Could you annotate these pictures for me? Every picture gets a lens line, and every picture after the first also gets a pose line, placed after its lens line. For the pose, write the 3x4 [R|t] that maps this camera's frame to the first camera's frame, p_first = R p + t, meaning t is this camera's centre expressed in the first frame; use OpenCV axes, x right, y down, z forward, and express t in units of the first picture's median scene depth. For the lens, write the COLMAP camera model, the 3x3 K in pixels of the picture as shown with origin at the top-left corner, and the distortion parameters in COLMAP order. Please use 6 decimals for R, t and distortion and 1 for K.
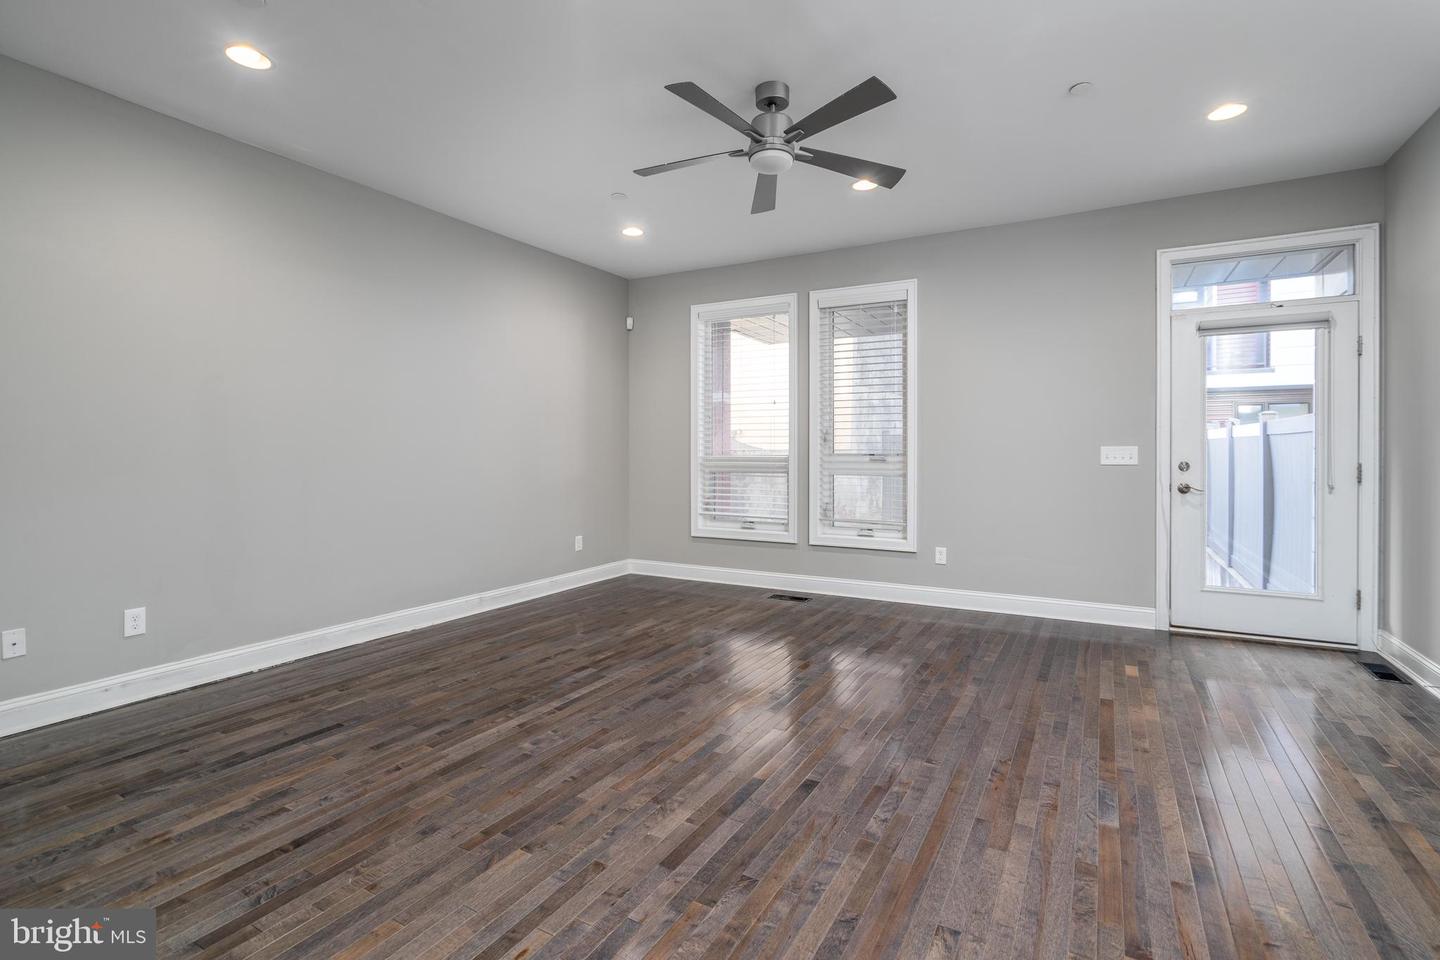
lens RADIAL K [[666.2, 0, 704.2], [0, 666.2, 447.4], [0, 0, 1]] dist [-0.001364, 0.000466]
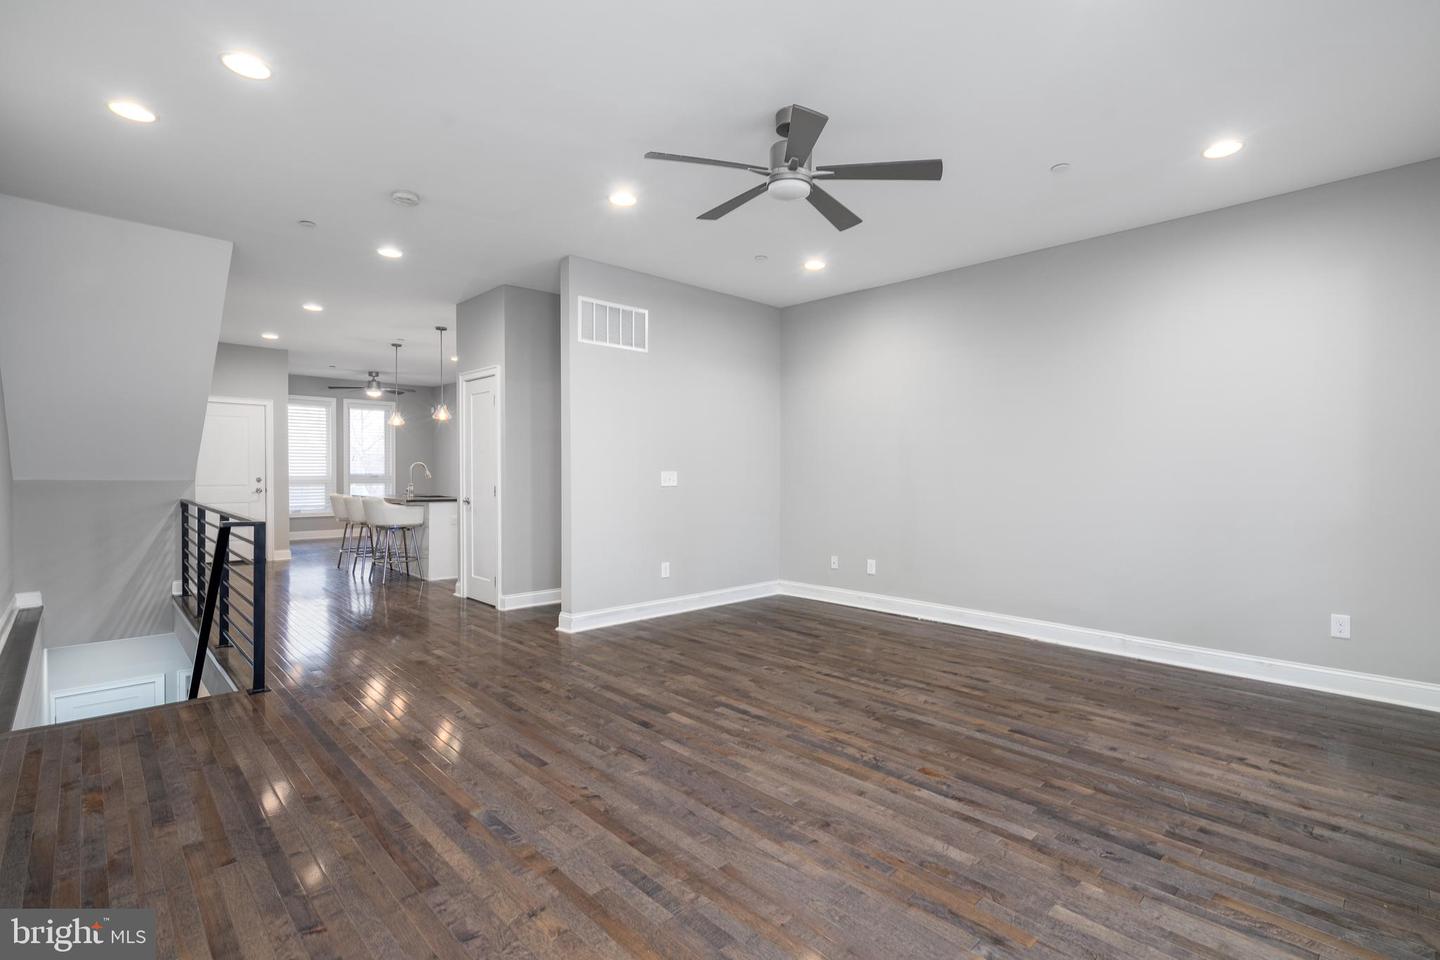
lens RADIAL K [[666.2, 0, 762.2], [0, 666.2, 500.6], [0, 0, 1]] dist [-0.001364, 0.000466]
pose [[-0.231113, 0.039952, -0.972106, 1.142622], [-0.002171, 0.999133, 0.041578, -0.004113], [0.972924, 0.011719, -0.230826, 1.252796]]
